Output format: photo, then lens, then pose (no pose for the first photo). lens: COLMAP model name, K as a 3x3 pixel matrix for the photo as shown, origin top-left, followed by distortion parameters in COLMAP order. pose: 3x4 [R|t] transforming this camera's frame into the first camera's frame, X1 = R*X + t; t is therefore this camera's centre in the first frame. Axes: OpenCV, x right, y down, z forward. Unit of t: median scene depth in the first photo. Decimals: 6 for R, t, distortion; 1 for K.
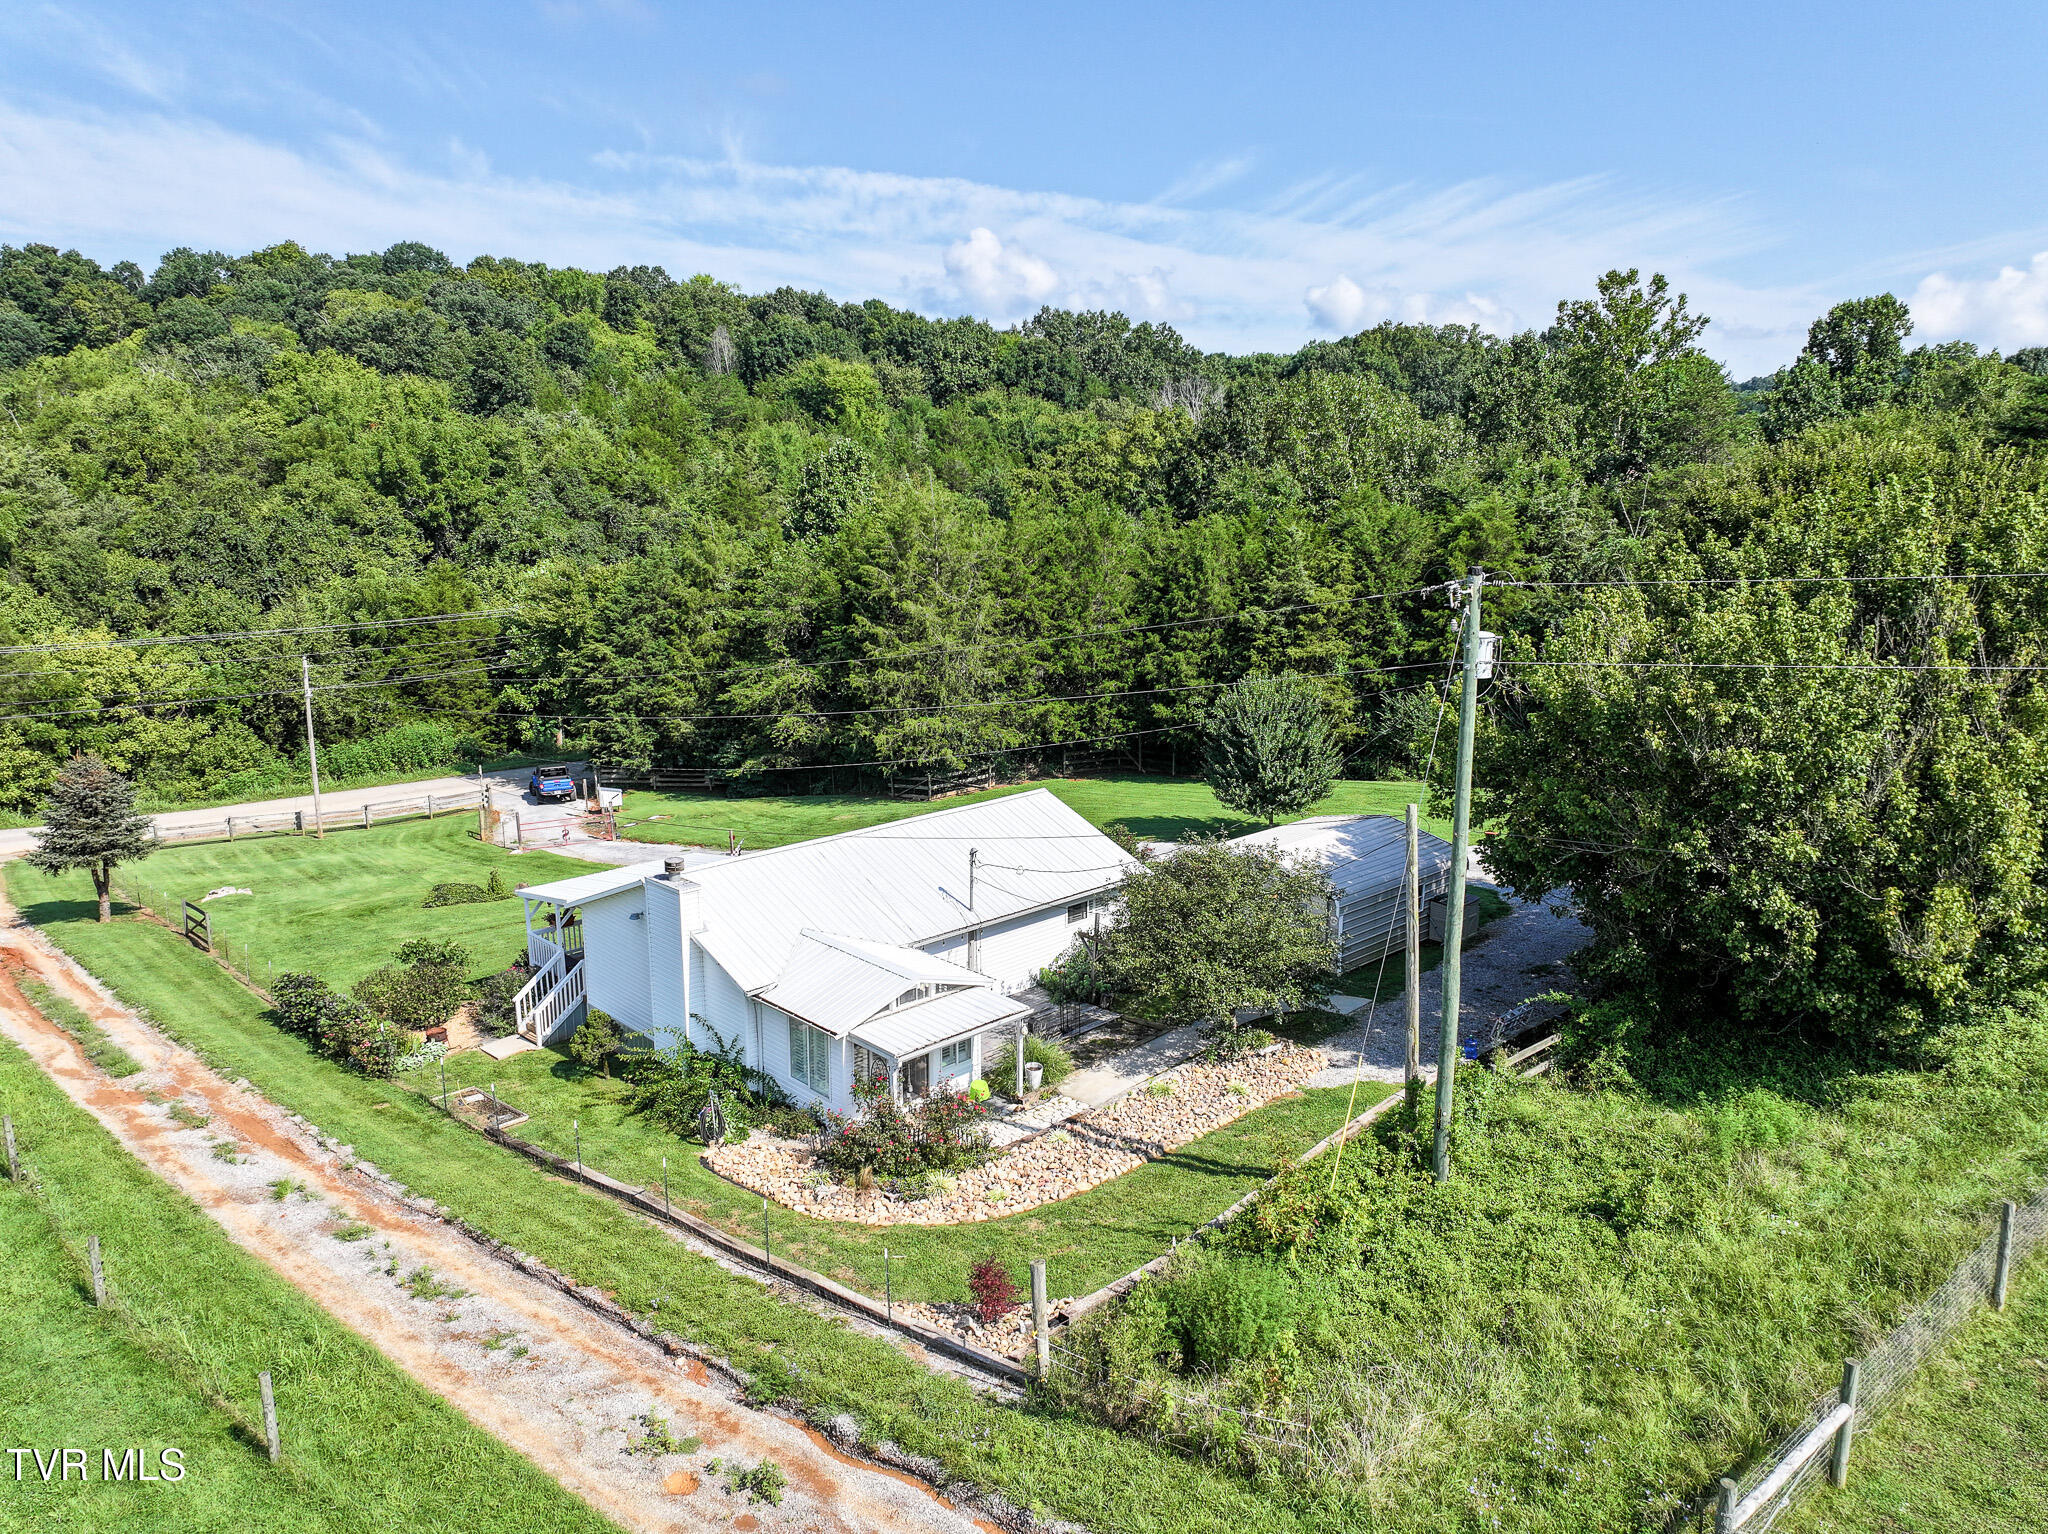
lens RADIAL K [[1436.4, 0, 1030.7], [0, 1436.4, 759.5], [0, 0, 1]] dist [0.001788, 0.008605]
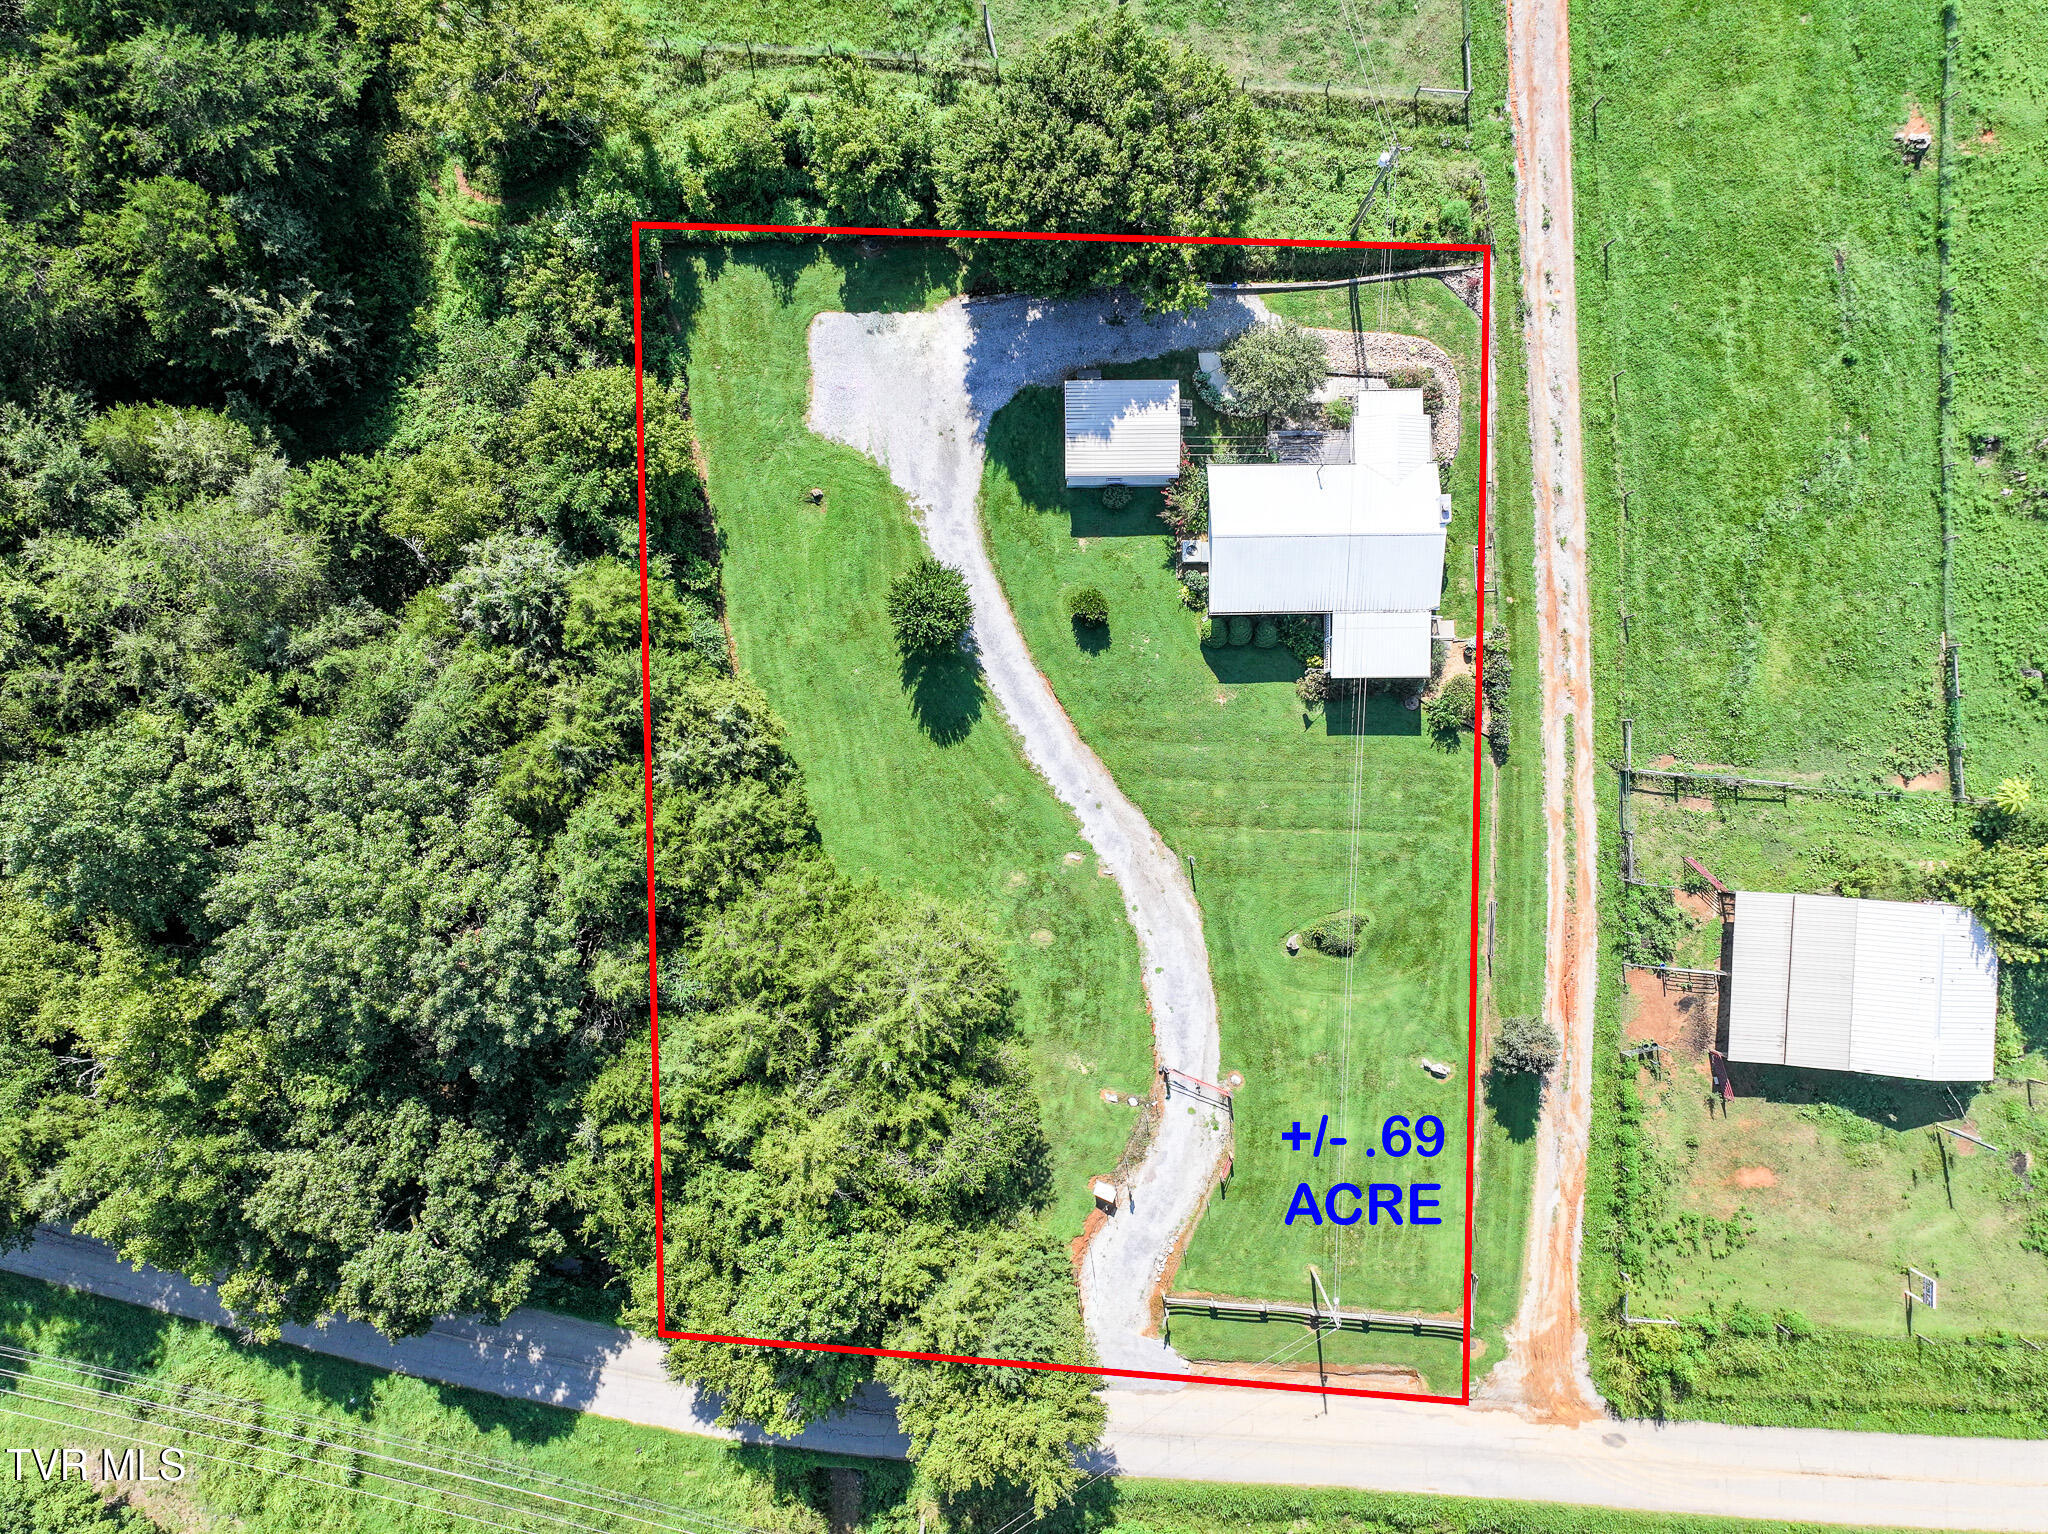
lens RADIAL K [[1434.0, 0, 1032.1], [0, 1434.0, 766.6], [0, 0, 1]] dist [-0.008212, 0.026839]
pose [[-0.729102, -0.684349, 0.008809, -0.022857], [0.143123, -0.139871, 0.979771, -1.027196], [-0.669273, 0.715614, 0.199926, 0.535617]]
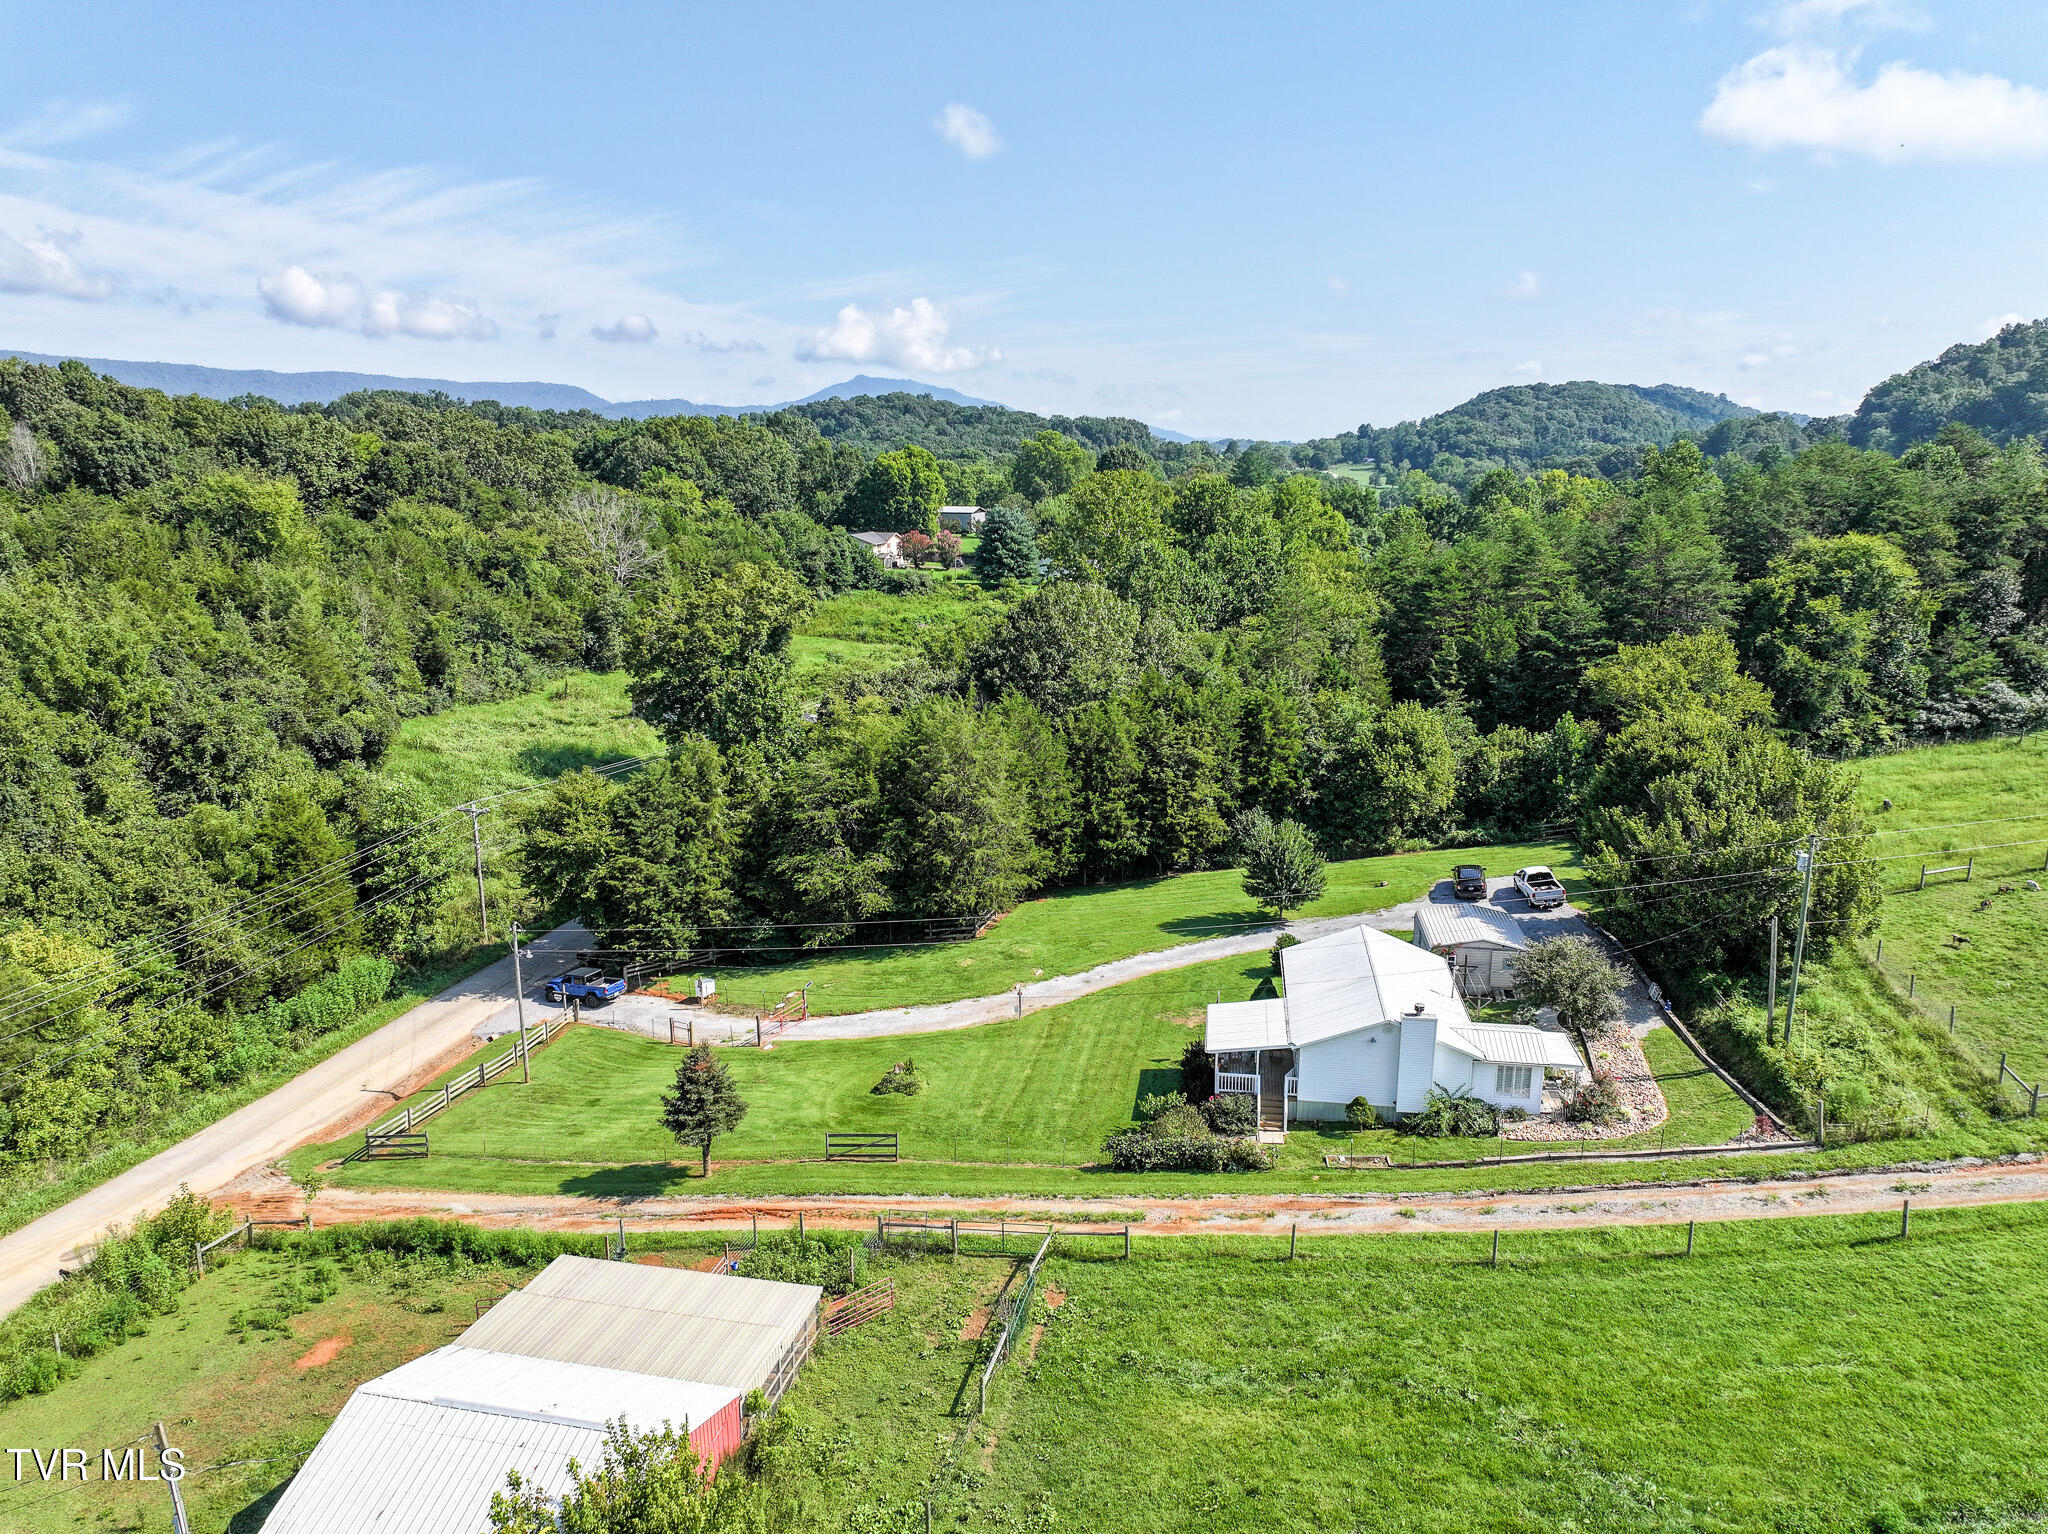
lens RADIAL K [[1434.0, 0, 1032.1], [0, 1434.0, 766.6], [0, 0, 1]] dist [-0.008212, 0.026839]
pose [[0.785721, -0.127069, 0.605390, -0.736149], [0.124111, 0.991157, 0.046959, -0.166590], [-0.606003, 0.038239, 0.794543, -0.096132]]
